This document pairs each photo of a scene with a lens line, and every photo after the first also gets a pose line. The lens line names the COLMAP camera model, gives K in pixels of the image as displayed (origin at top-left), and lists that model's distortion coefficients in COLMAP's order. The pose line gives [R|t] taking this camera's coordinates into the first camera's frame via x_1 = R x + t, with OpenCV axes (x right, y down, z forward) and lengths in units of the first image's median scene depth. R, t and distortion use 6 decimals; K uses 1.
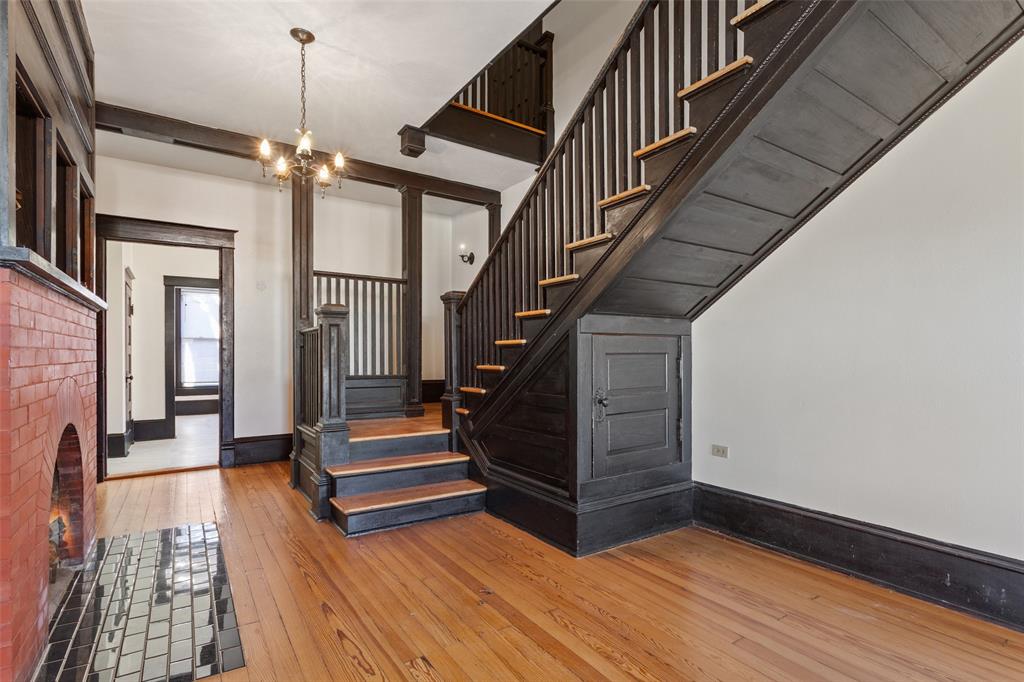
lens RADIAL K [[497.3, 0, 515.8], [0, 497.3, 352.1], [0, 0, 1]] dist [-0.004569, 0.002279]
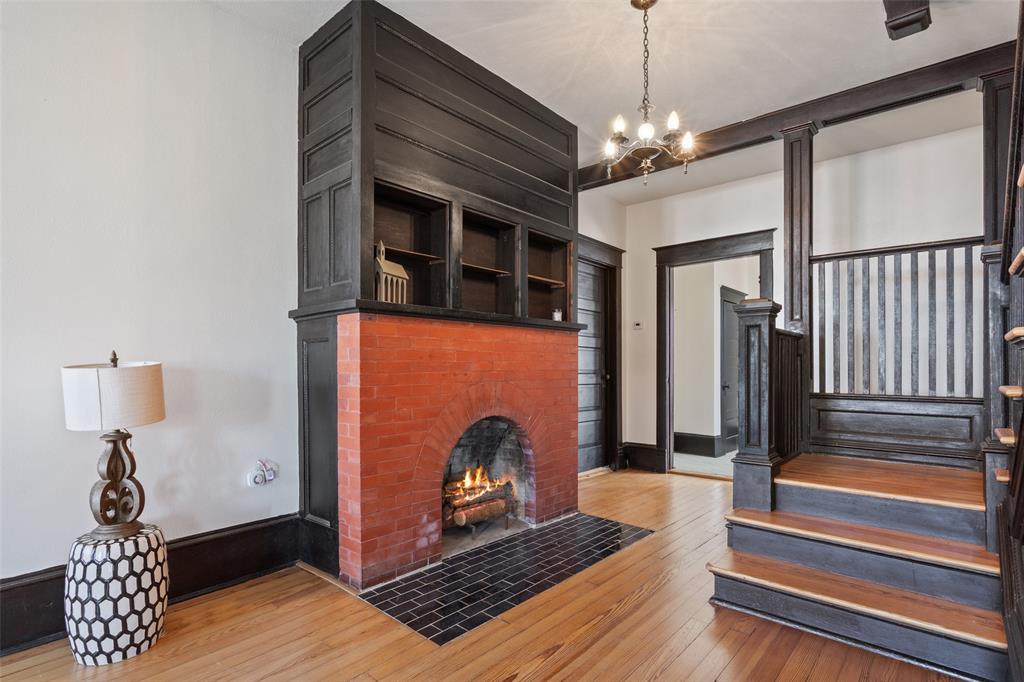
lens RADIAL K [[511.2, 0, 526.8], [0, 511.2, 364.7], [0, 0, 1]] dist [-0.005339, 0.000290]
pose [[0.254318, -0.007249, -0.967094, 0.244812], [0.009391, 0.999943, -0.005026, 0.004535], [0.967075, -0.007804, 0.254372, 0.362010]]
